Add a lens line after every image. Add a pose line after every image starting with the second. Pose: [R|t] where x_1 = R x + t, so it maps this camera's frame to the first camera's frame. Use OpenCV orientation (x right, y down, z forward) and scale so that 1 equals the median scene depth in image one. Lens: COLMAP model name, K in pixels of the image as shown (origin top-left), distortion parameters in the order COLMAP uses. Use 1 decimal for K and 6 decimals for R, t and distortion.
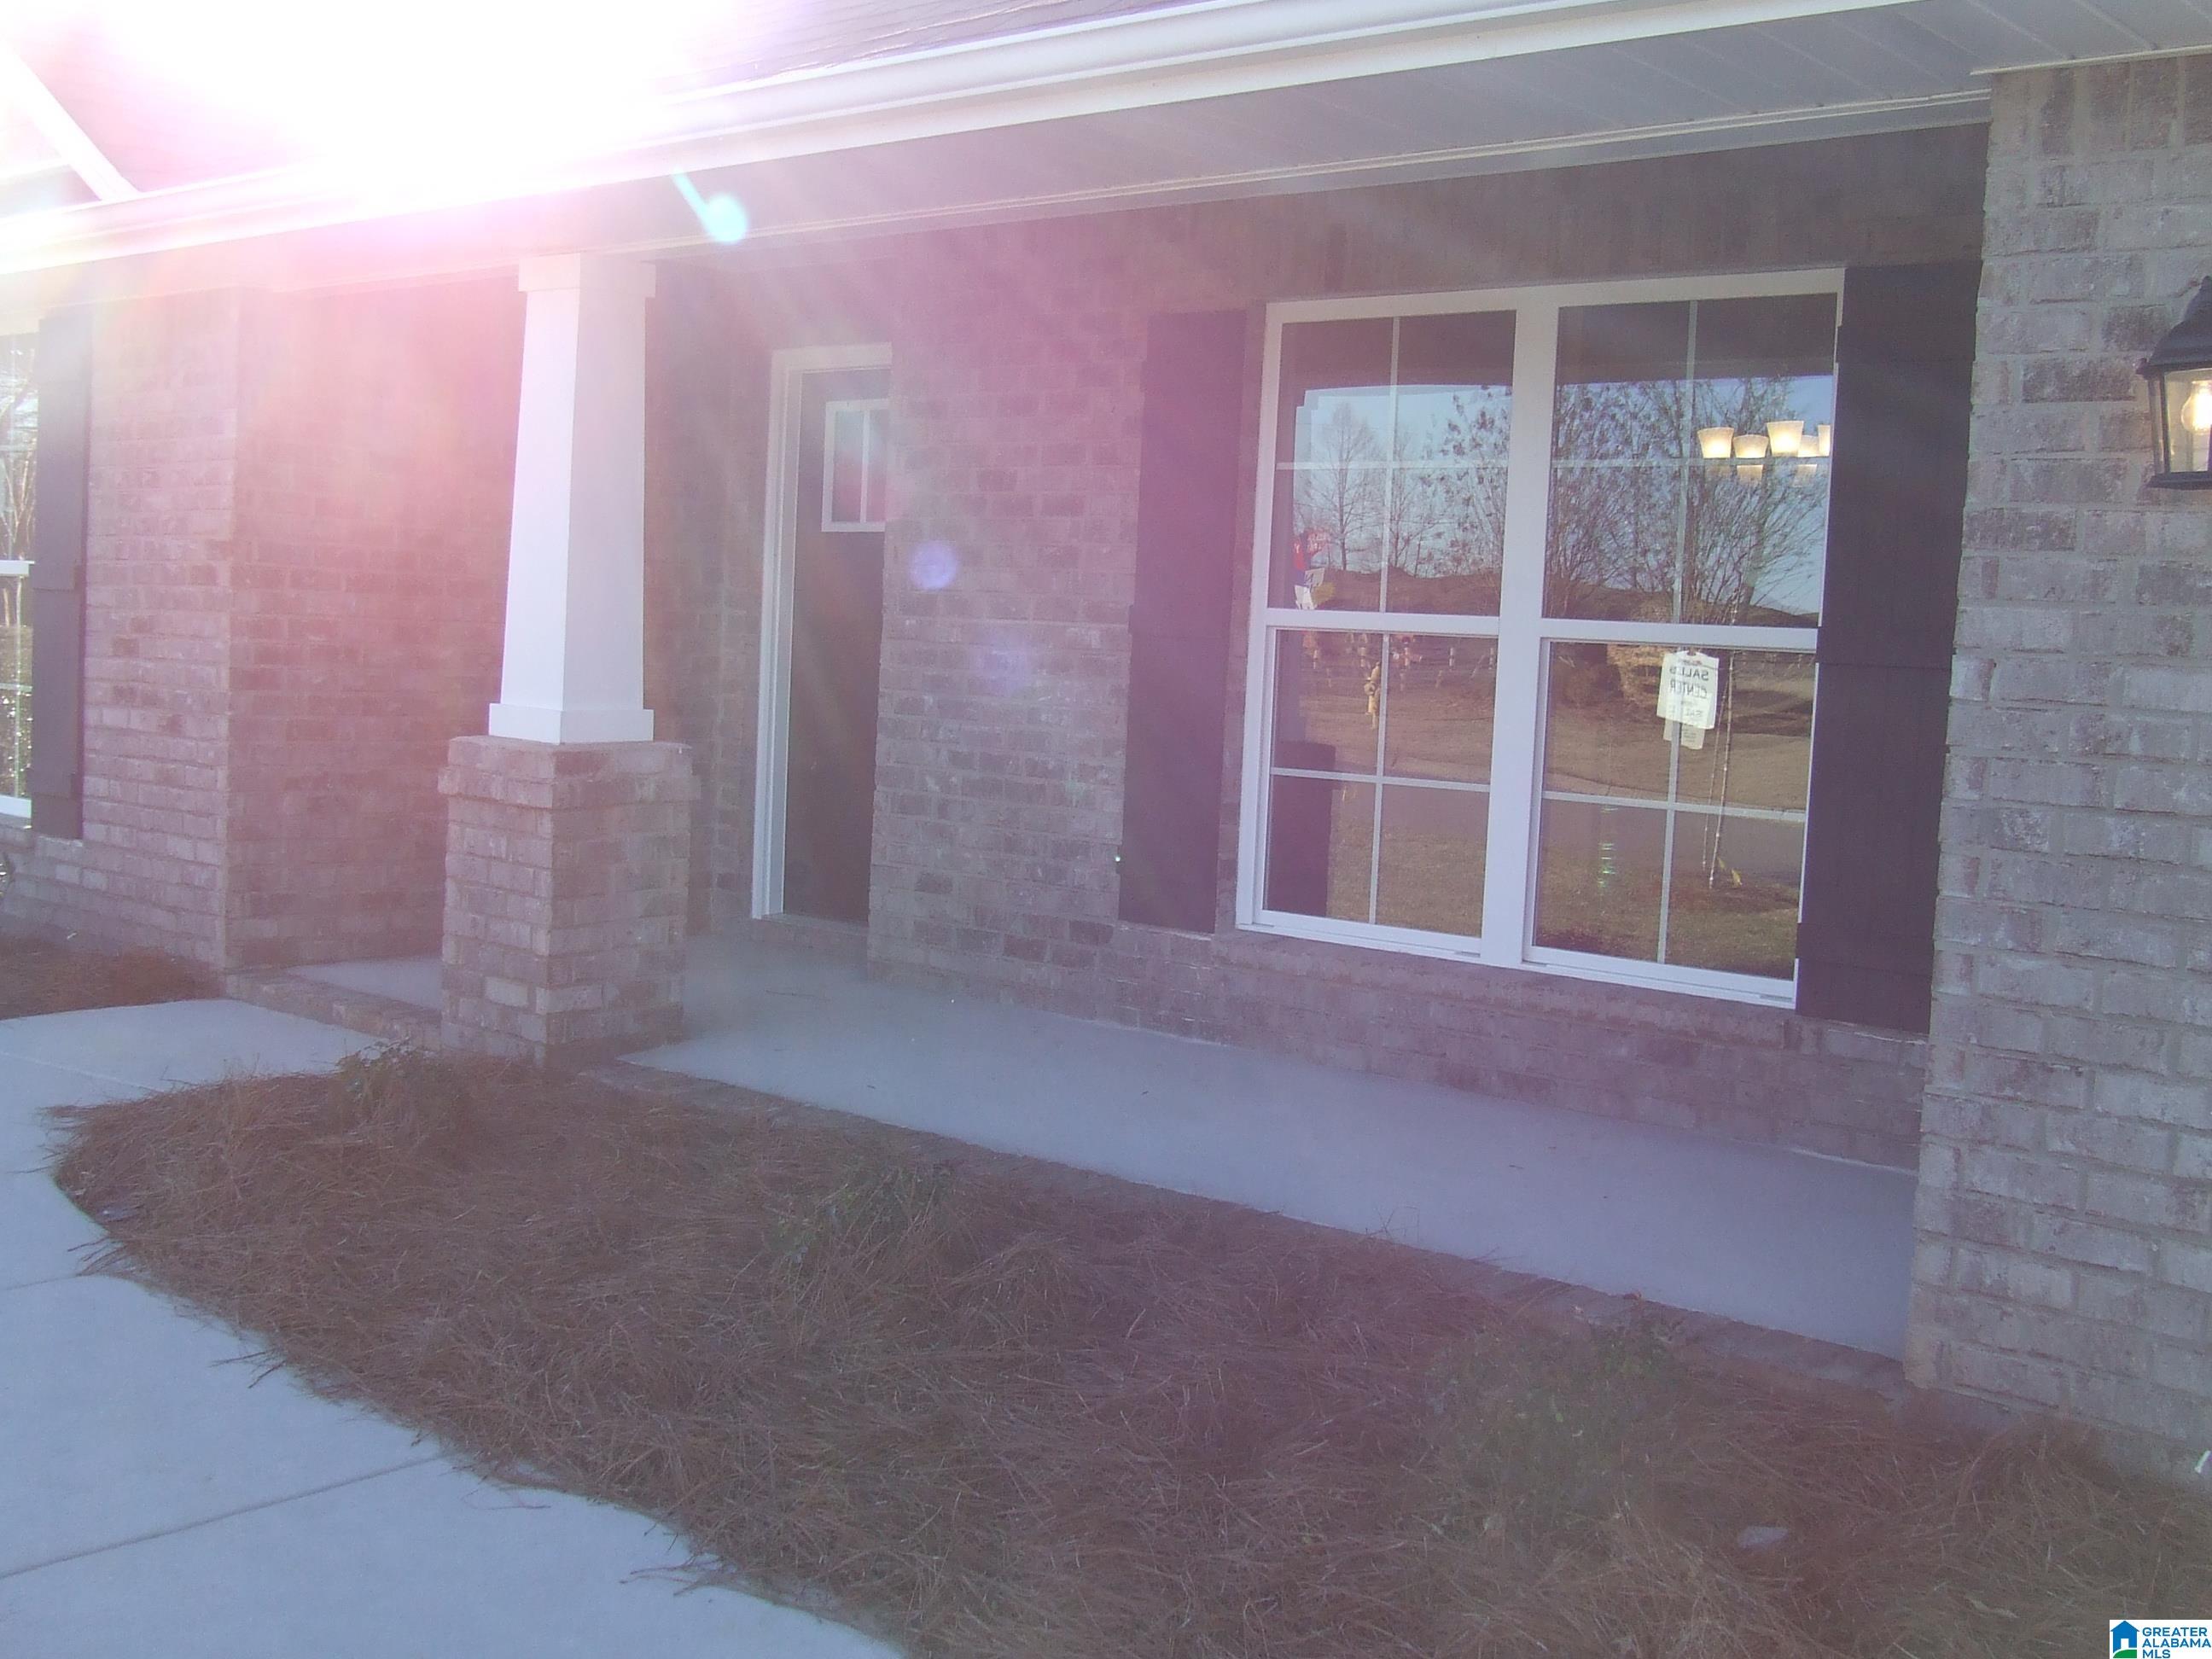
lens RADIAL K [[2420.1, 0, 1085.3], [0, 2420.1, 831.6], [0, 0, 1]] dist [-0.060006, 0.000000]
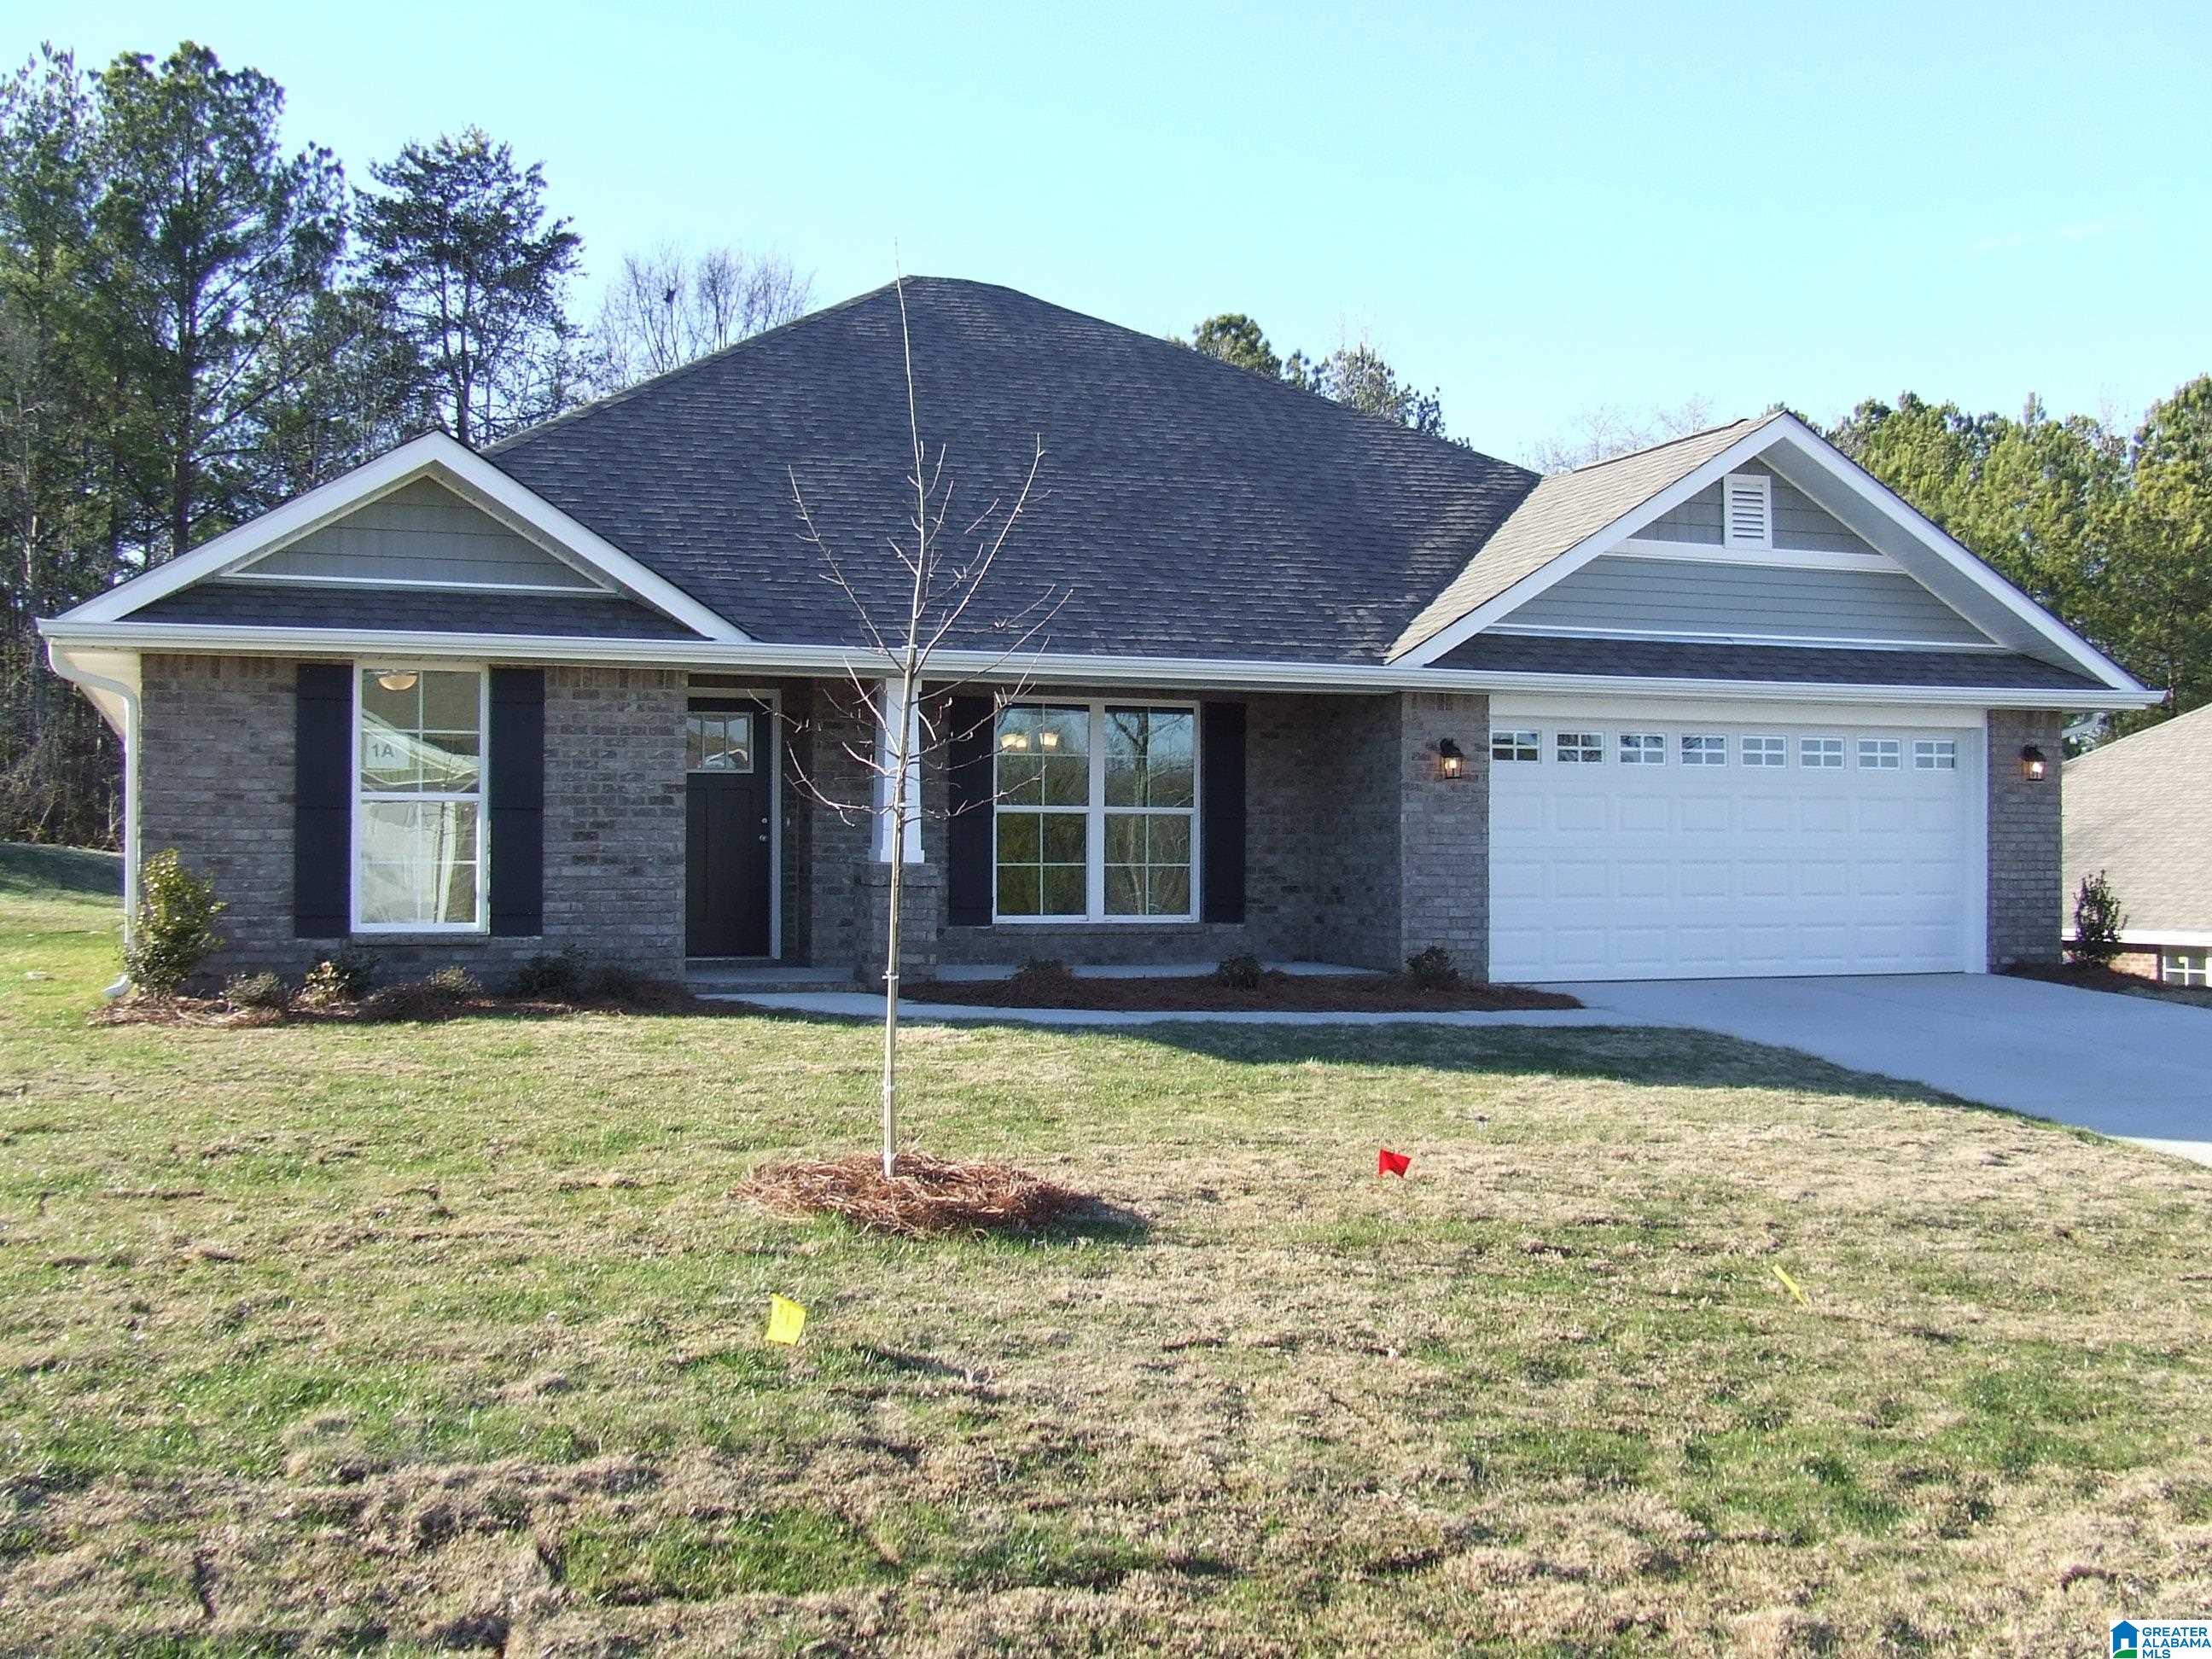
lens RADIAL K [[2420.1, 0, 1103.8], [0, 2420.1, 829.4], [0, 0, 1]] dist [-0.060006, 0.000000]
pose [[0.479626, -0.032957, 0.876854, -2.416108], [0.088191, 0.996045, -0.010802, -0.025902], [-0.873030, 0.082511, 0.480636, -0.450965]]
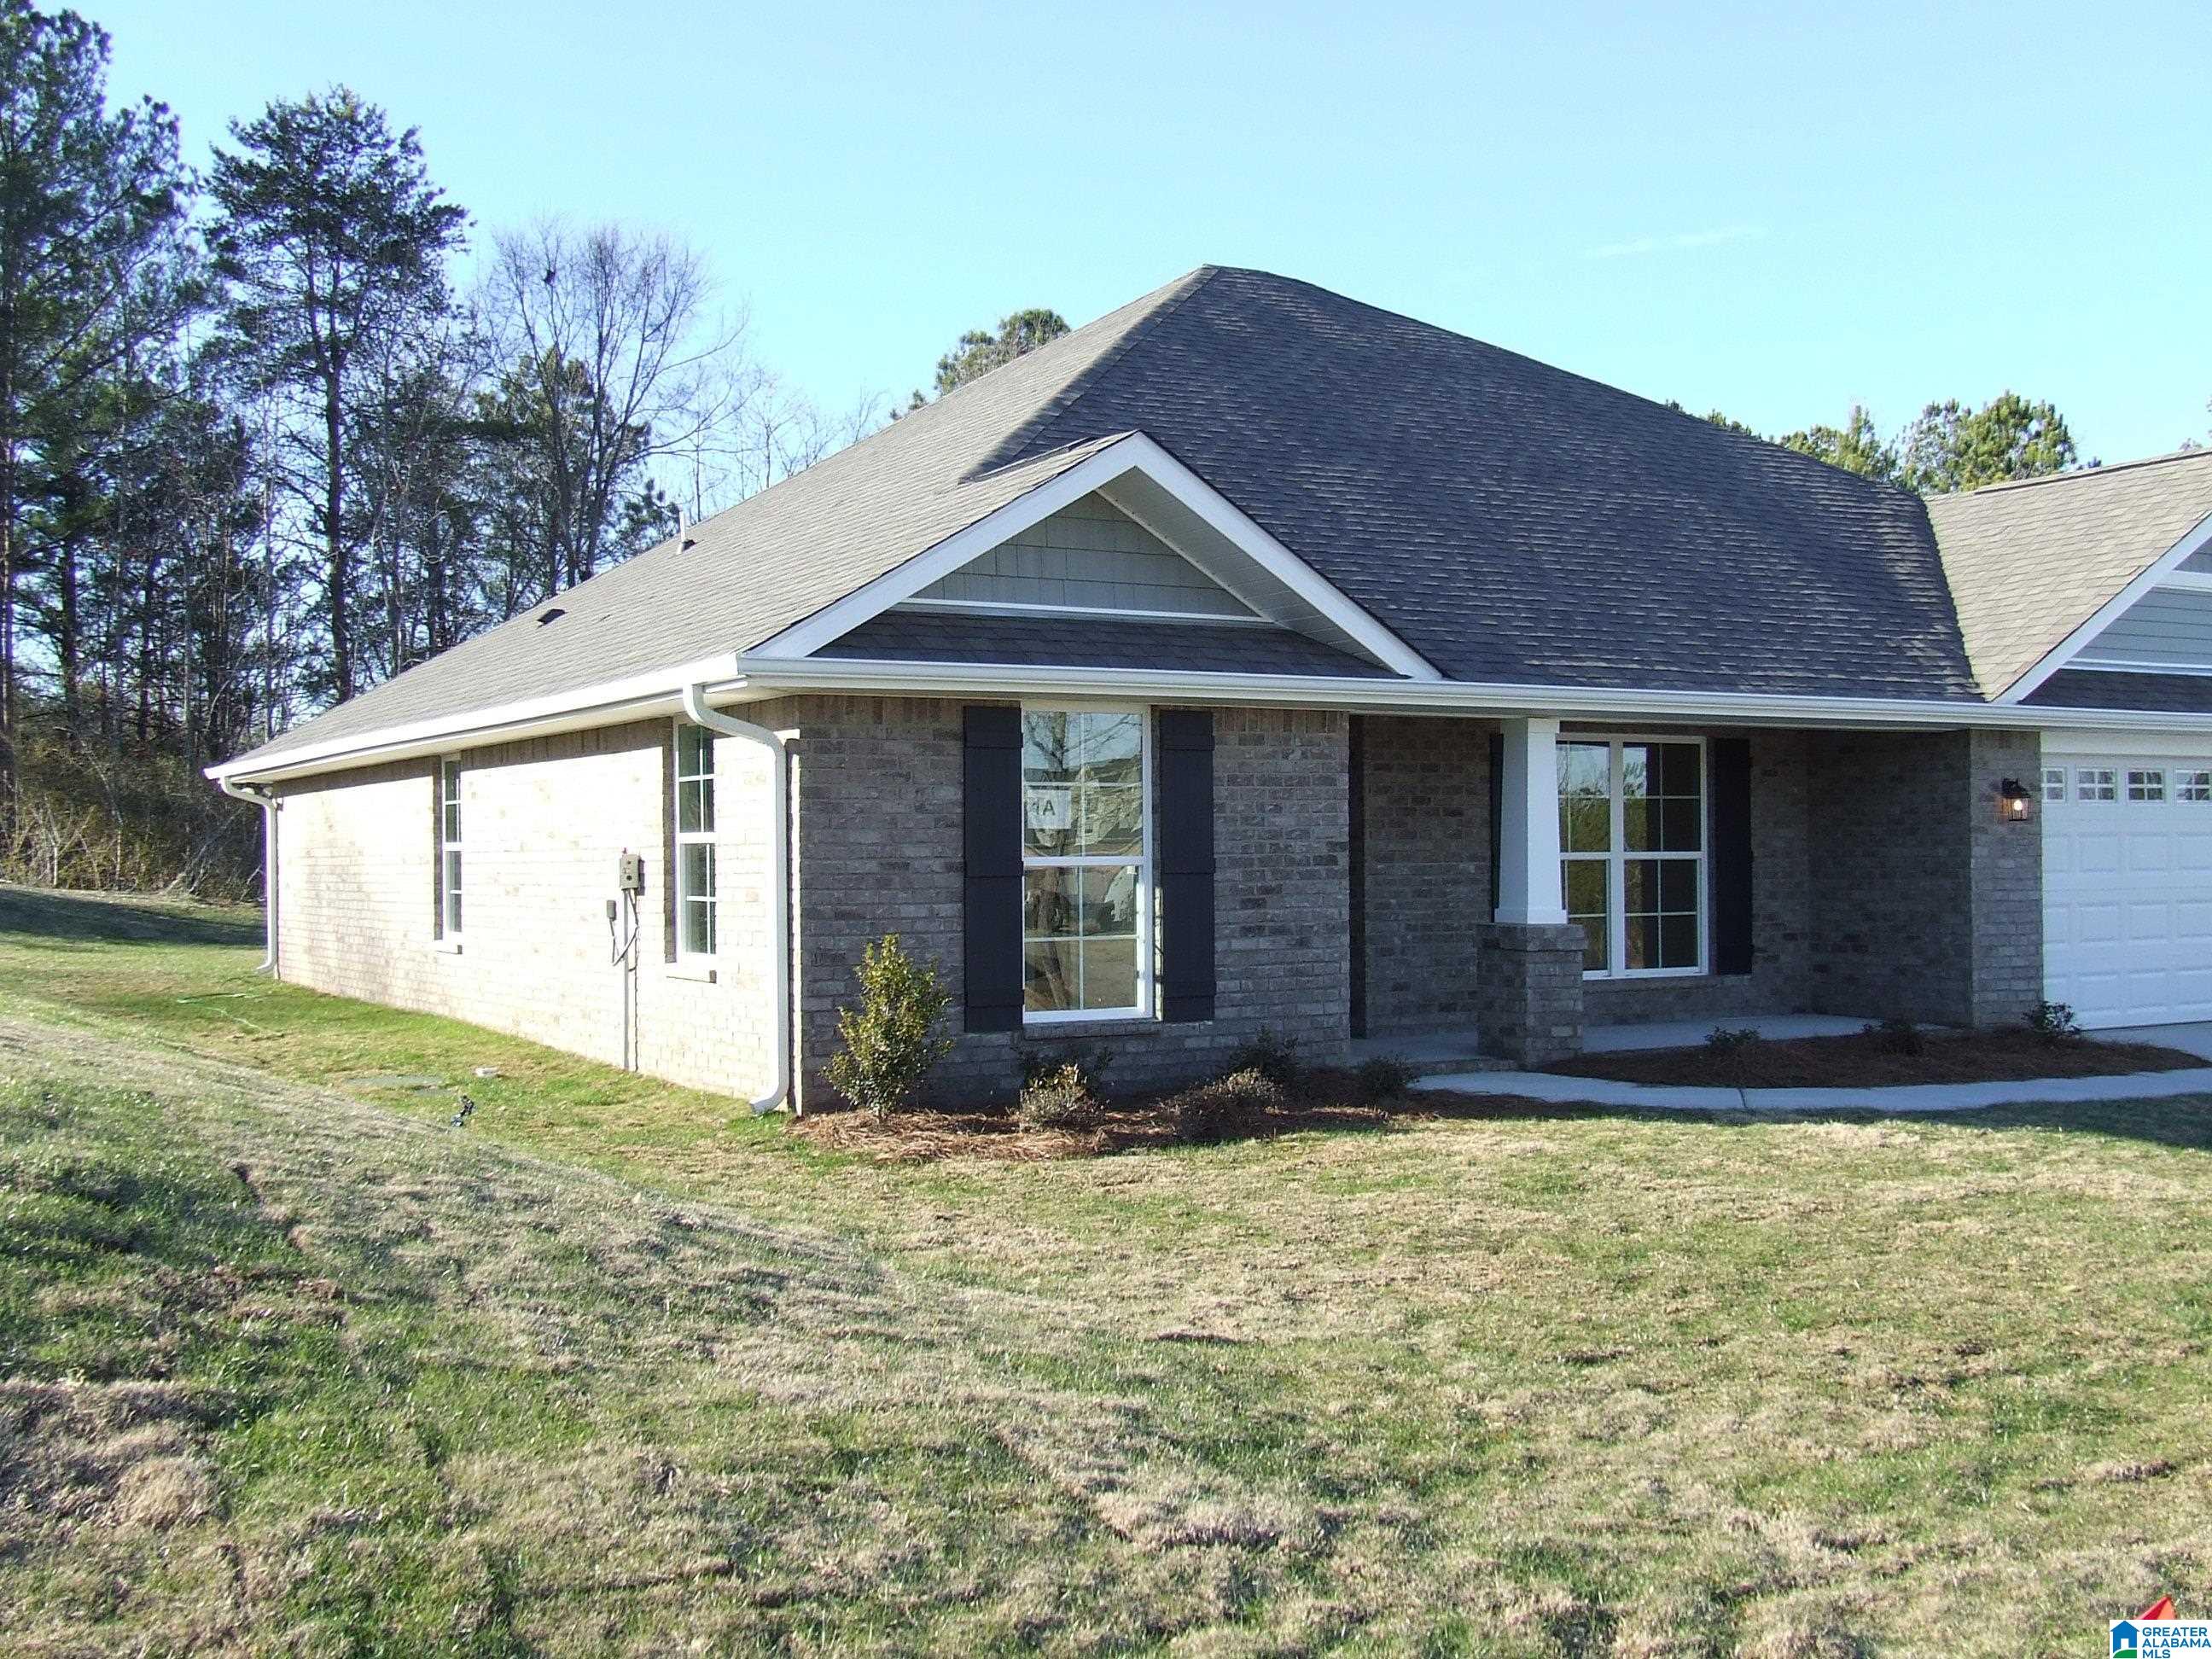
lens RADIAL K [[2420.1, 0, 1110.8], [0, 2420.1, 840.7], [0, 0, 1]] dist [-0.060006, 0.000000]
pose [[0.322503, -0.042861, 0.945598, -2.573238], [0.098638, 0.995057, 0.011462, -0.186463], [-0.941415, 0.089575, 0.325136, 0.627339]]
